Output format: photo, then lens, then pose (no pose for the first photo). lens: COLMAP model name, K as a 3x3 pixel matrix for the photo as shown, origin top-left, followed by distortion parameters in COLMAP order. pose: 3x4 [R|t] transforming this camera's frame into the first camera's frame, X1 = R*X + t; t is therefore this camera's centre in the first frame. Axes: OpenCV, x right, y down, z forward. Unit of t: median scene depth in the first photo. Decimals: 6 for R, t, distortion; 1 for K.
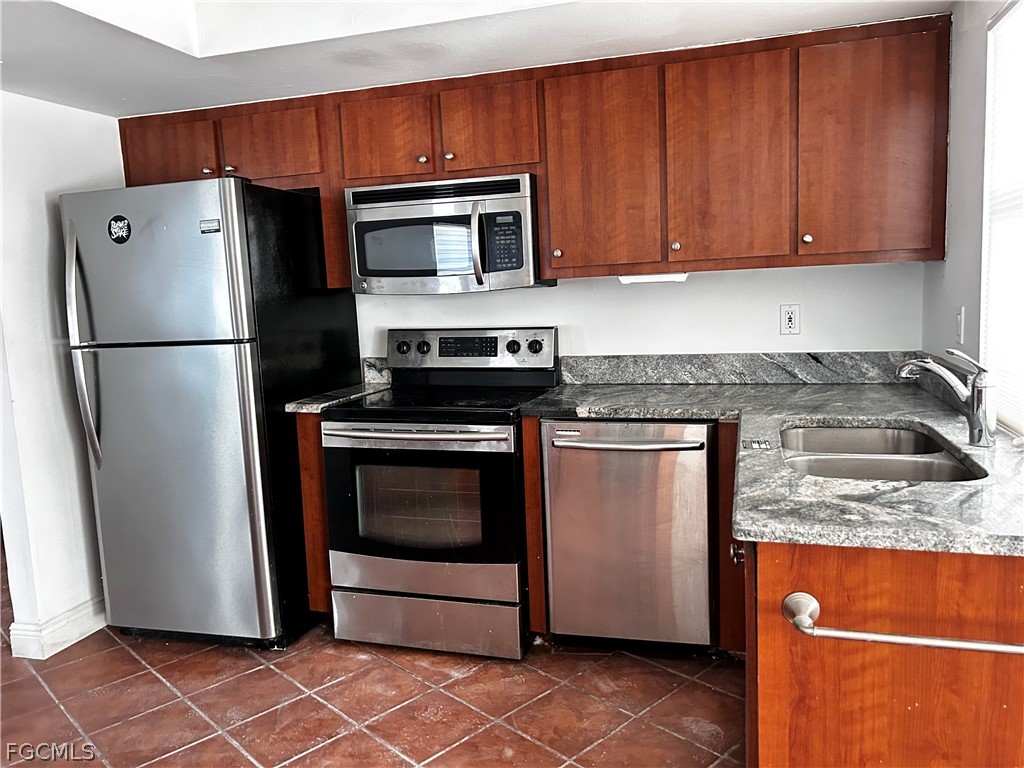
lens RADIAL K [[765.4, 0, 519.8], [0, 765.4, 392.3], [0, 0, 1]] dist [0.033109, -0.026708]
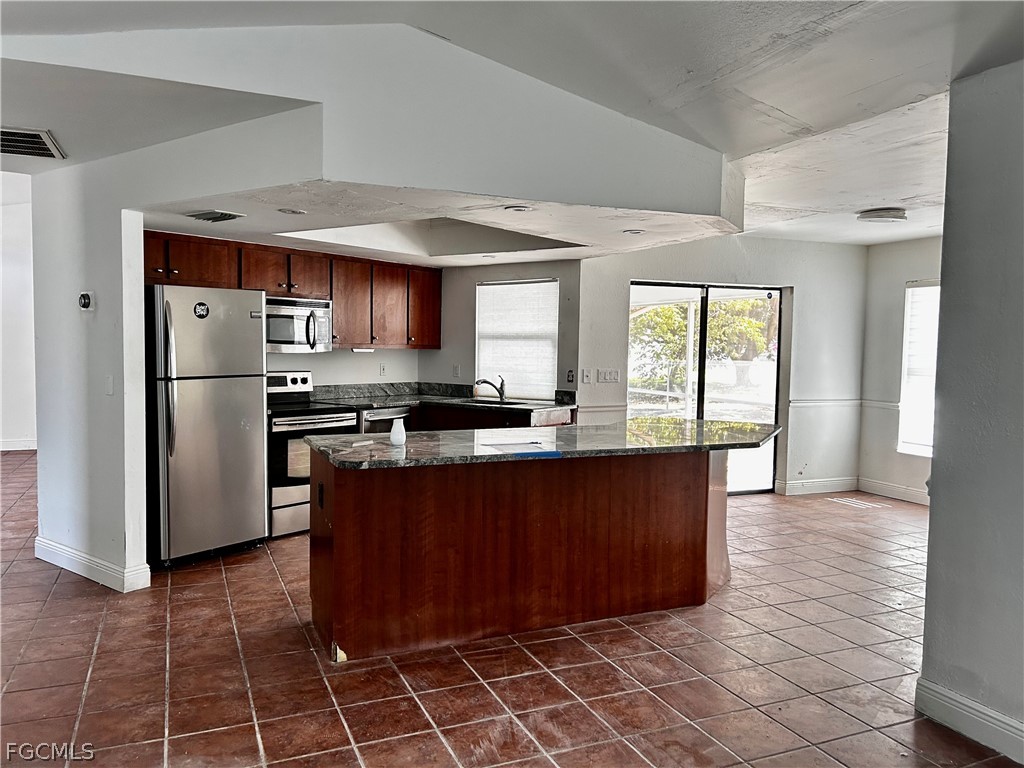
lens RADIAL K [[765.4, 0, 513.8], [0, 765.4, 385.9], [0, 0, 1]] dist [0.033109, -0.026708]
pose [[0.359786, -0.005025, 0.933021, -1.839912], [0.095870, 0.994892, -0.031610, 0.076712], [-0.928097, 0.100822, 0.358429, -0.243364]]
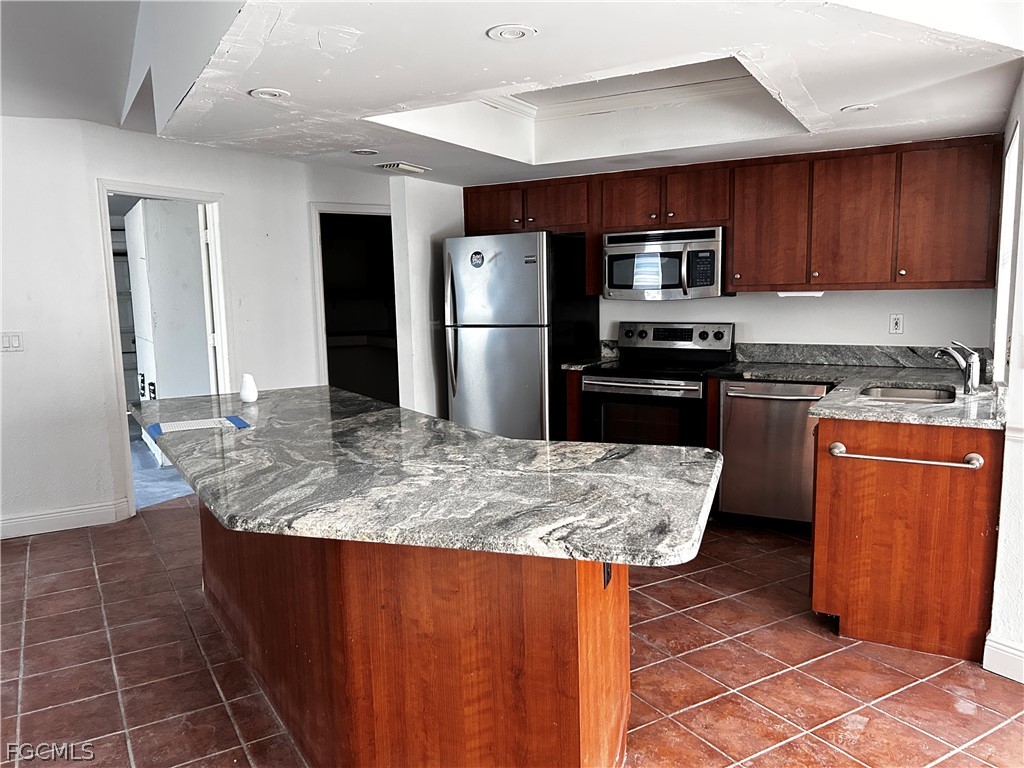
lens RADIAL K [[765.4, 0, 514.0], [0, 765.4, 399.2], [0, 0, 1]] dist [0.033109, -0.026708]
pose [[0.972009, 0.055995, -0.228174, -0.023089], [-0.052864, 0.998405, 0.019813, 0.065223], [0.228920, -0.007196, 0.973419, -0.662684]]
